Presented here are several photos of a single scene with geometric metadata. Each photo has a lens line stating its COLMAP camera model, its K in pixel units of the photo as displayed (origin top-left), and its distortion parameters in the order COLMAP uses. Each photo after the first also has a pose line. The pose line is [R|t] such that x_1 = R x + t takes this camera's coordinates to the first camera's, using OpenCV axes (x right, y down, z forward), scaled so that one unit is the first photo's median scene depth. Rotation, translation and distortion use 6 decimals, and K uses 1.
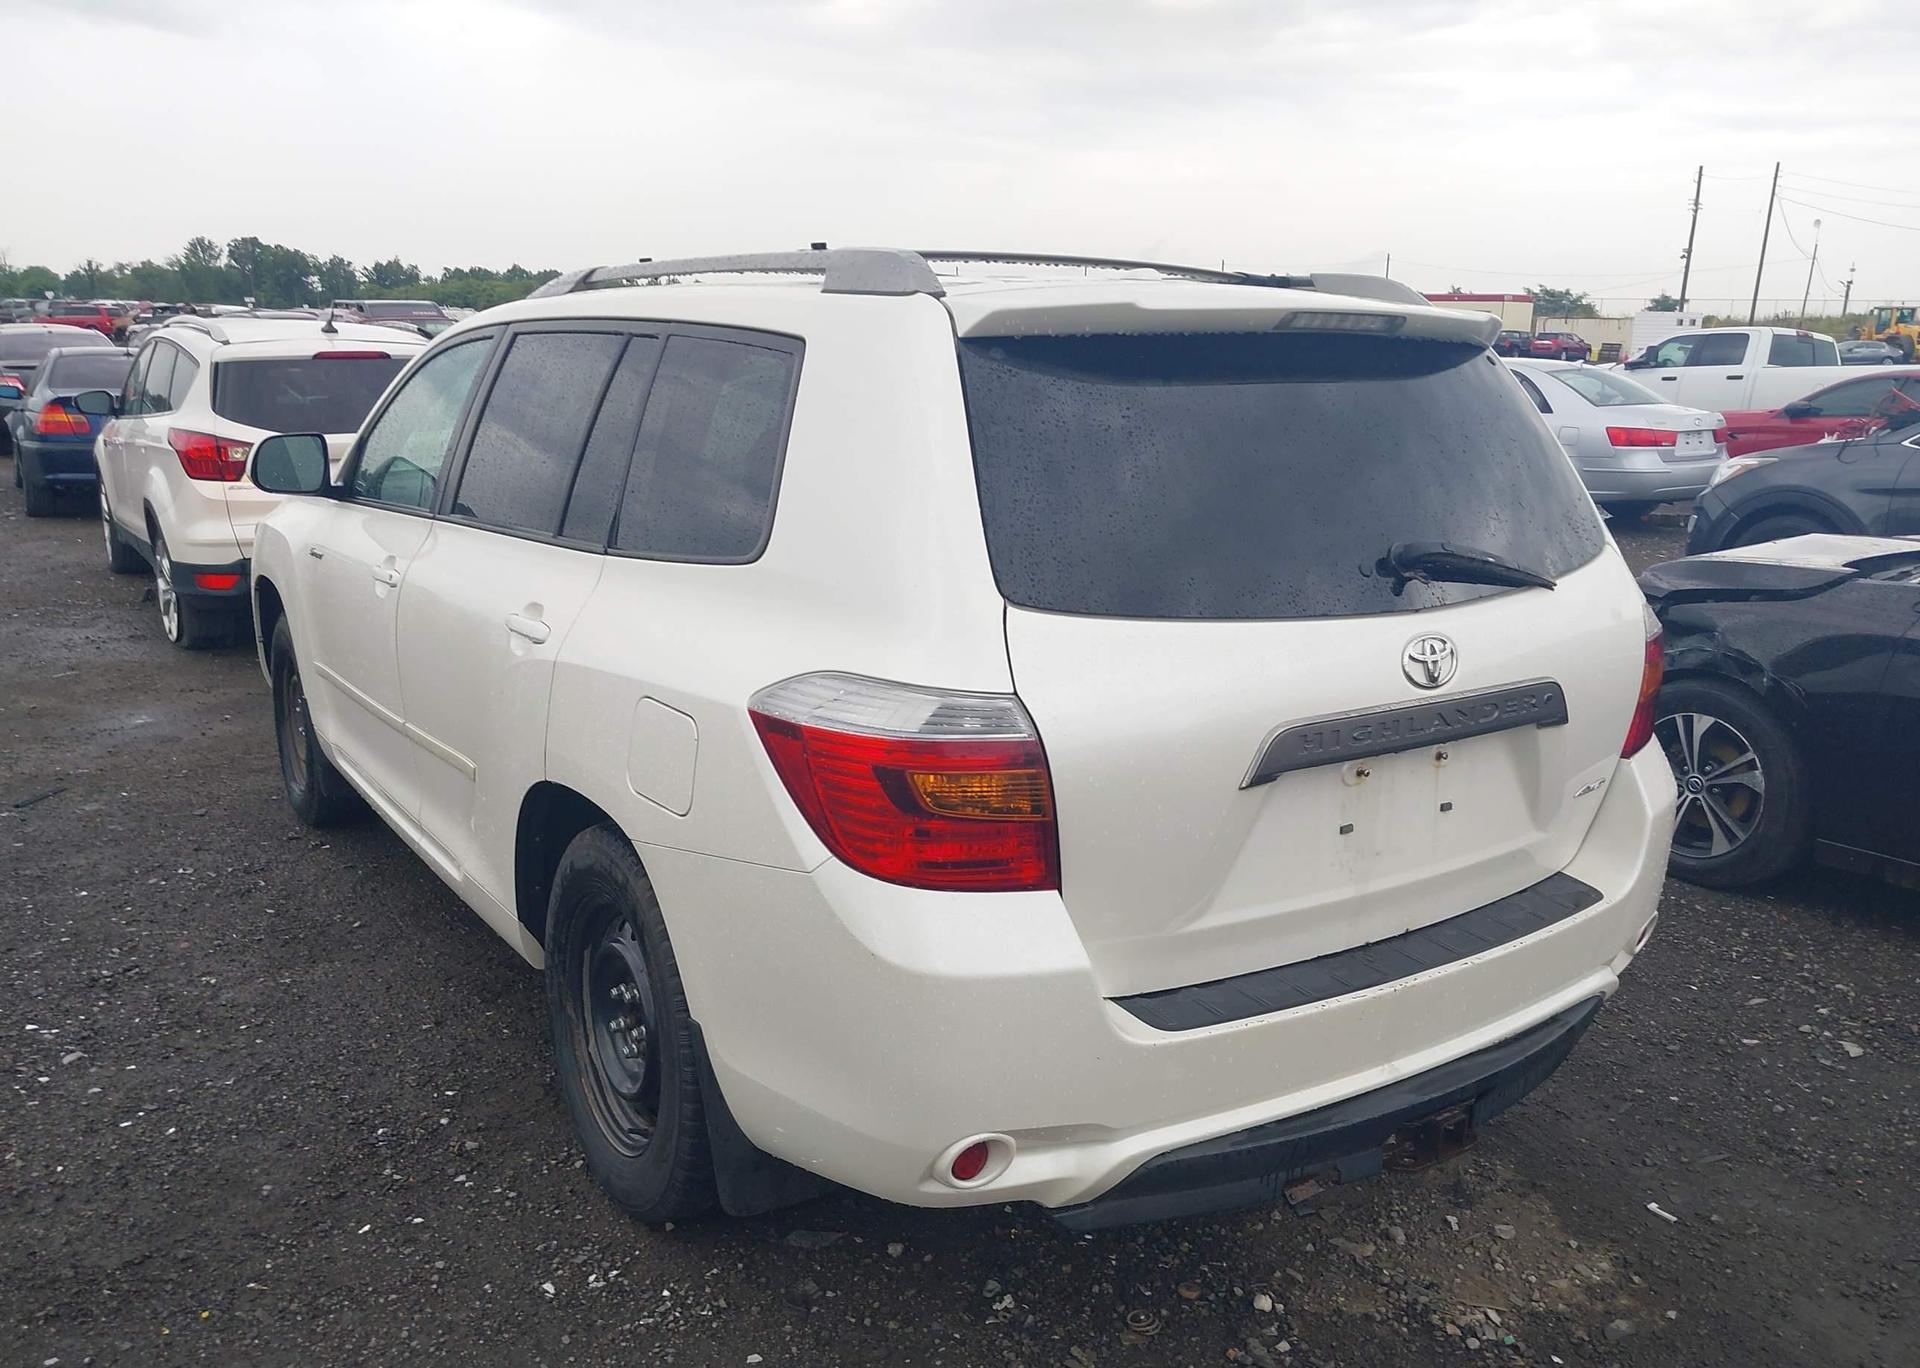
lens RADIAL K [[1530.9, 0, 960.0], [0, 1530.9, 684.0], [0, 0, 1]] dist [0.047280, -0.059251]
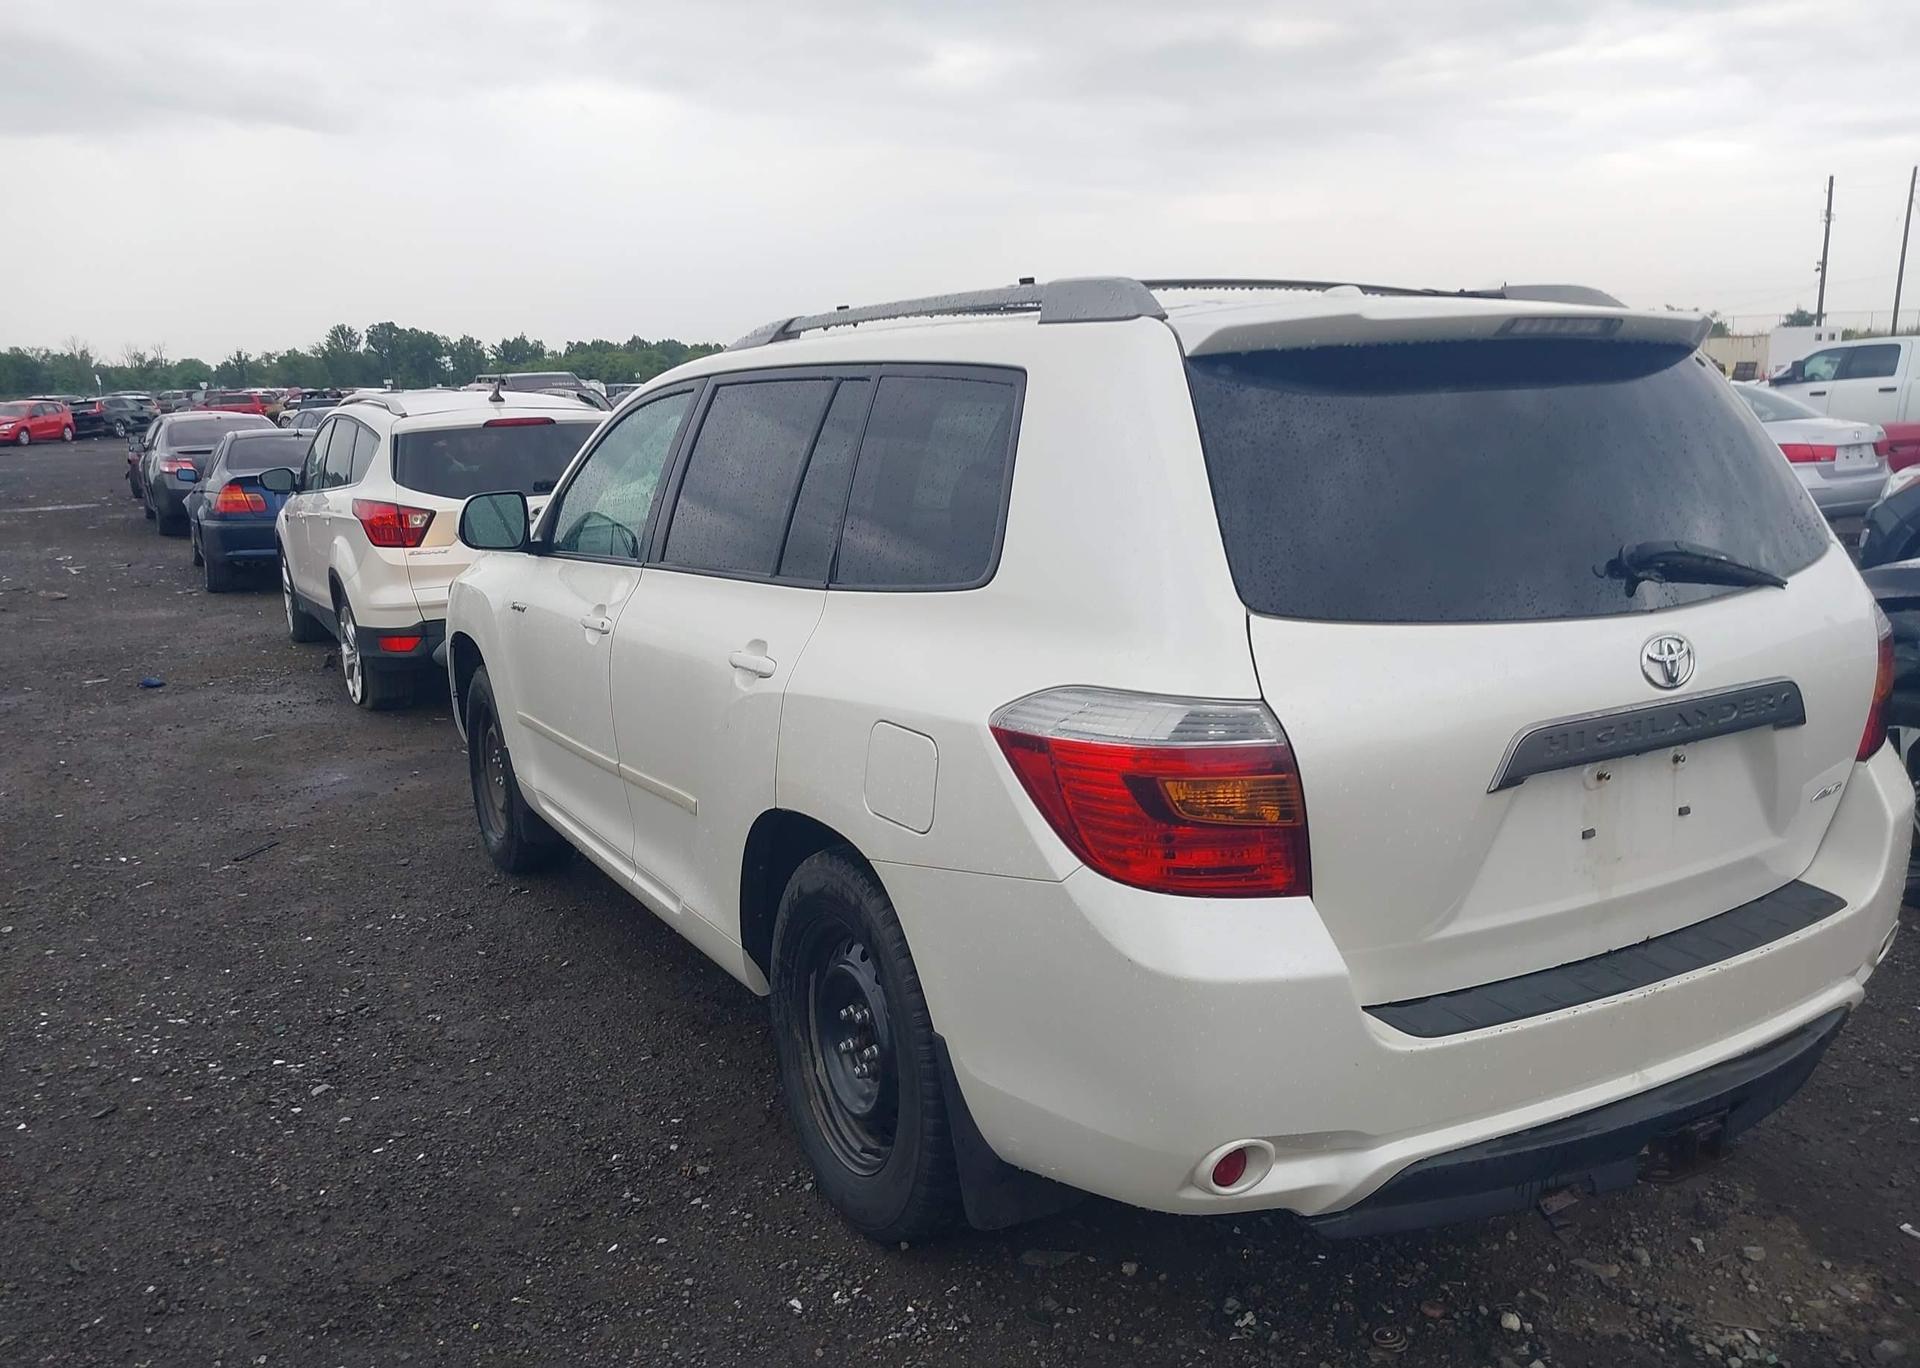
lens RADIAL K [[1543.9, 0, 960.0], [0, 1543.9, 684.0], [0, 0, 1]] dist [0.038001, -0.047134]
pose [[0.996227, -0.031204, -0.080978, -0.055847], [0.028543, 0.999021, -0.033811, 0.017210], [0.081954, 0.031372, 0.996142, -0.026421]]
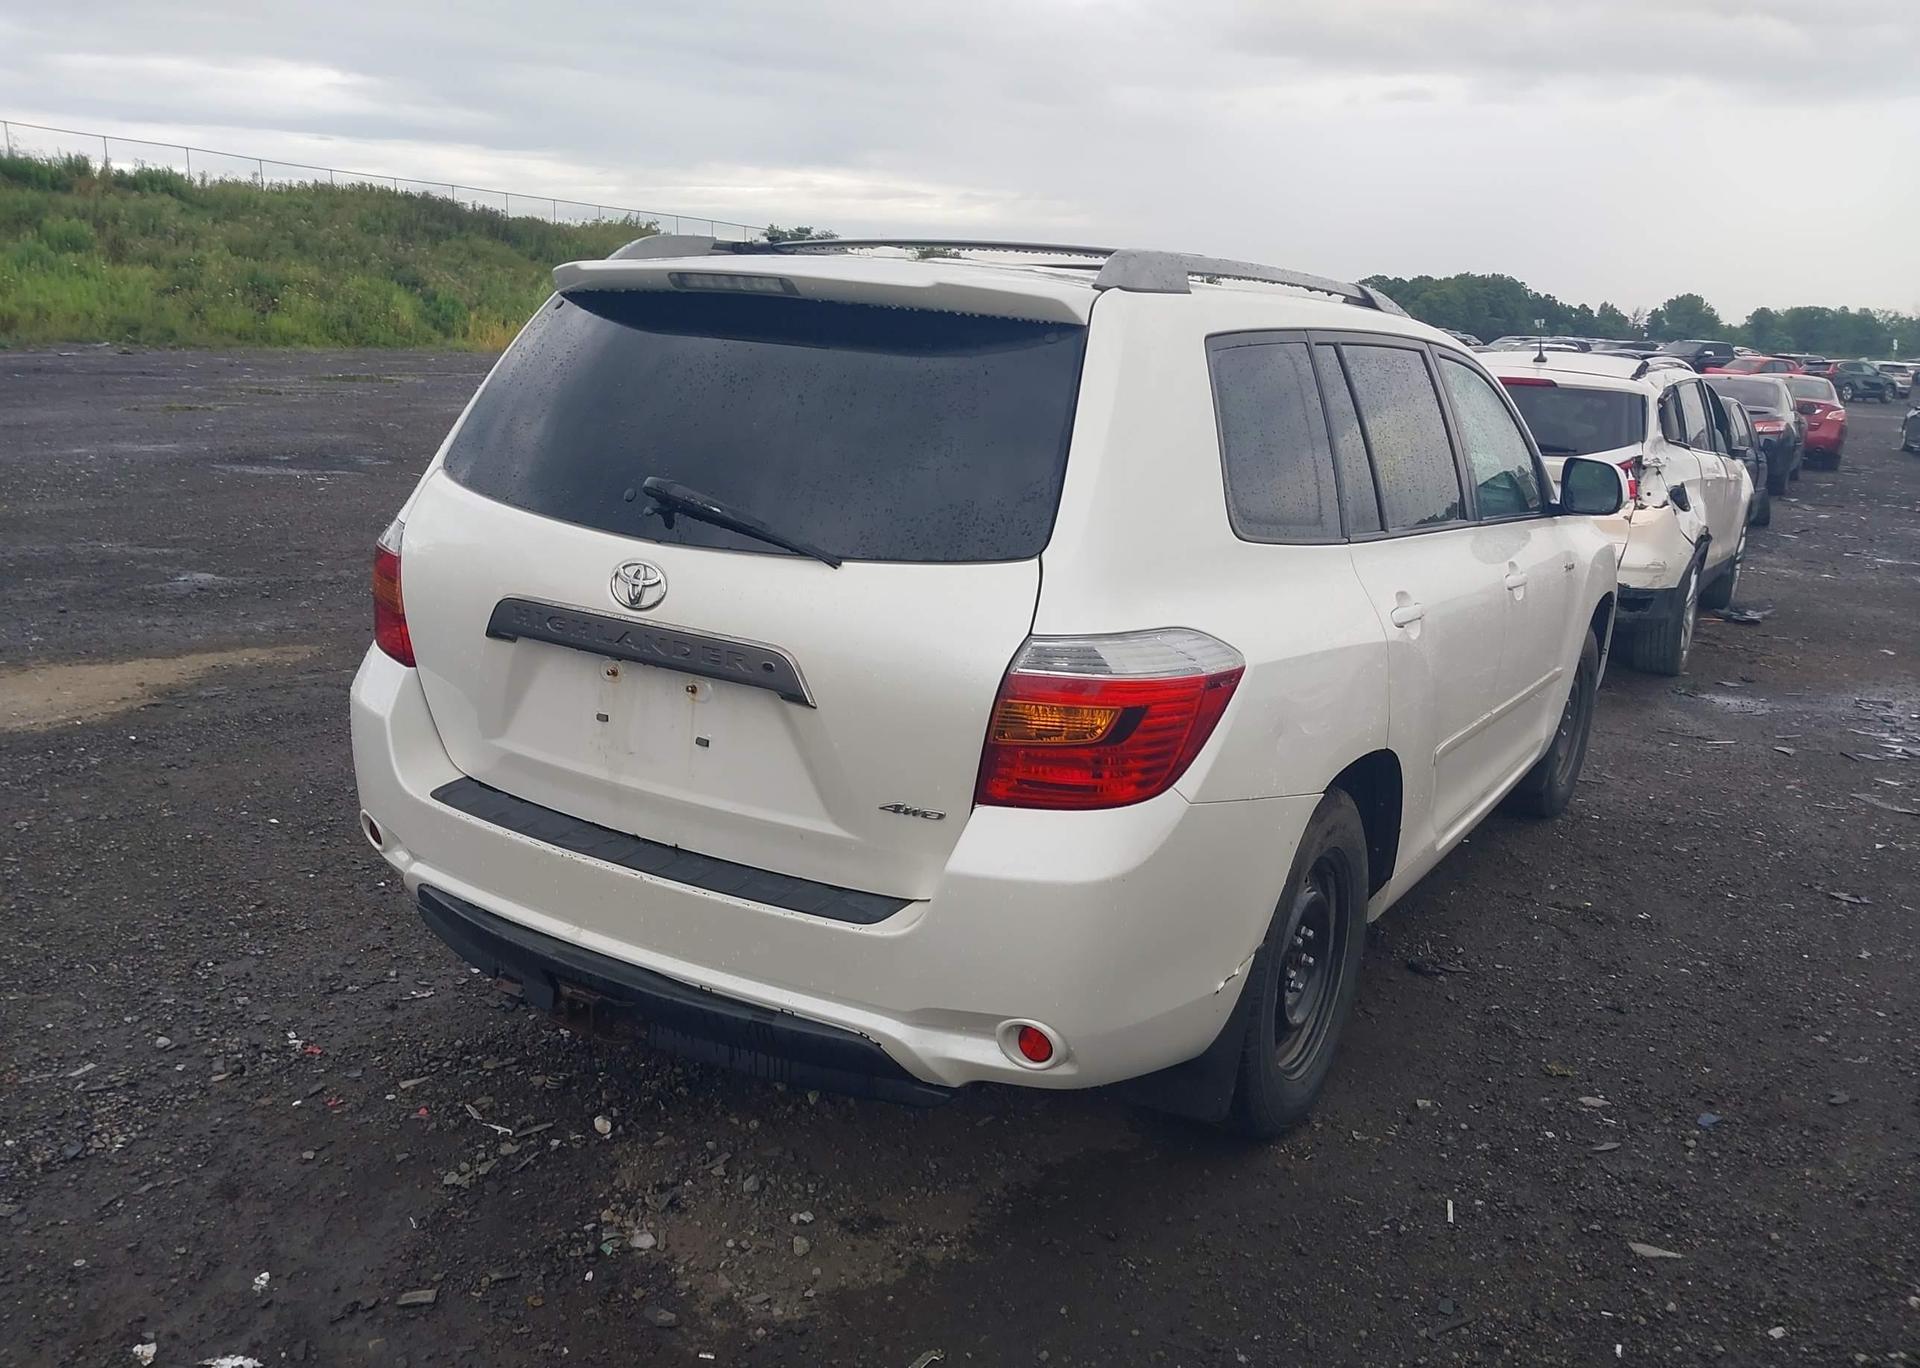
lens RADIAL K [[1530.9, 0, 960.0], [0, 1530.9, 684.0], [0, 0, 1]] dist [0.047280, -0.059251]
pose [[0.438125, 0.225431, -0.870188, 1.128914], [-0.259208, 0.958607, 0.117830, -0.111301], [0.860731, 0.173936, 0.478423, 0.556975]]
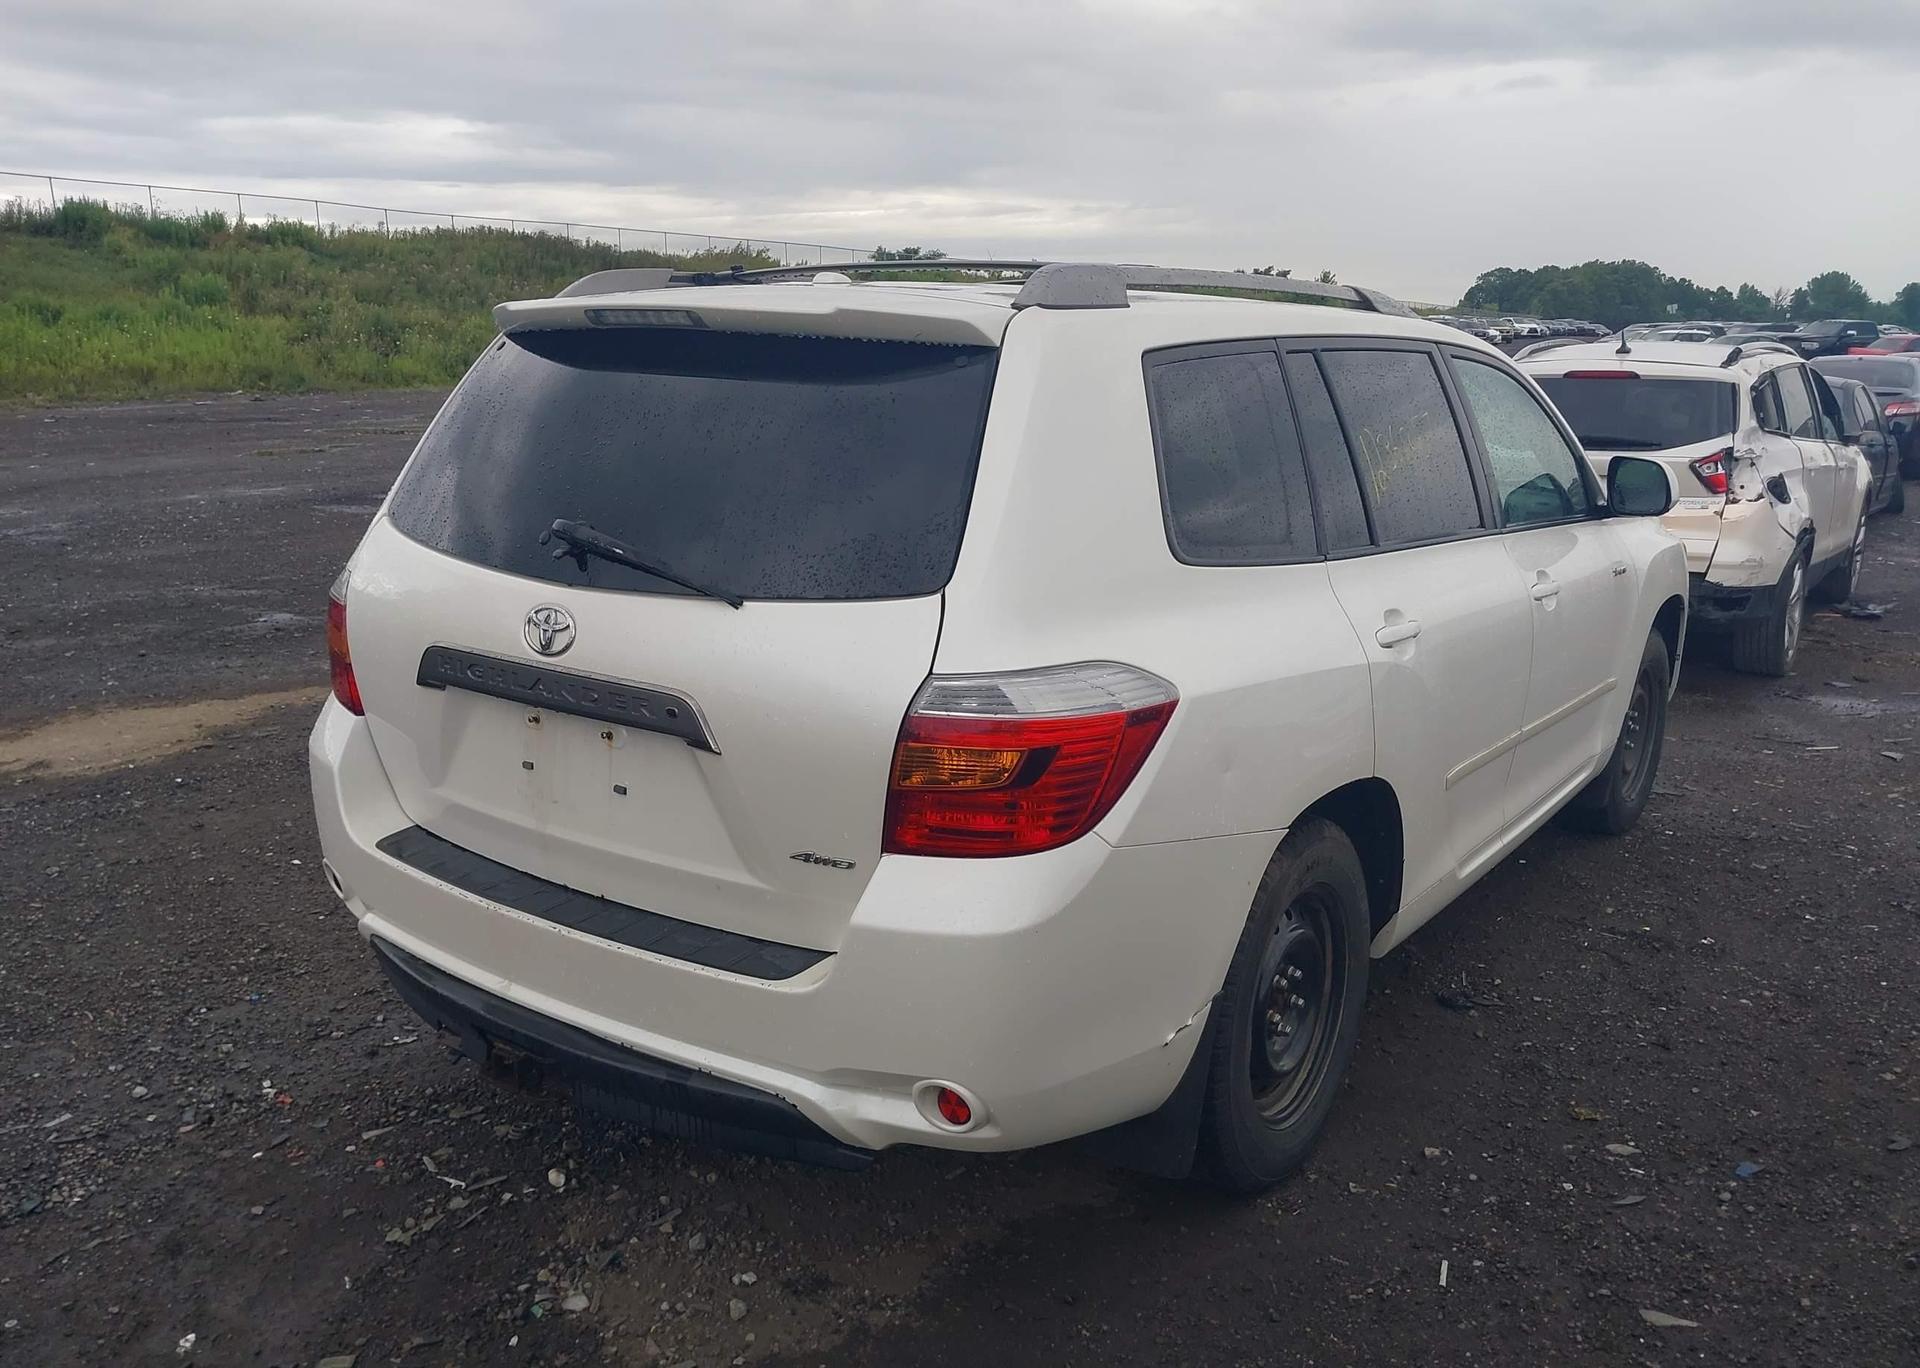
lens RADIAL K [[1521.0, 0, 960.0], [0, 1521.0, 684.0], [0, 0, 1]] dist [0.044472, -0.060432]
pose [[0.367927, 0.209609, -0.905921, 1.133490], [-0.225834, 0.965234, 0.131614, -0.150610], [0.902014, 0.156163, 0.402473, 0.681036]]
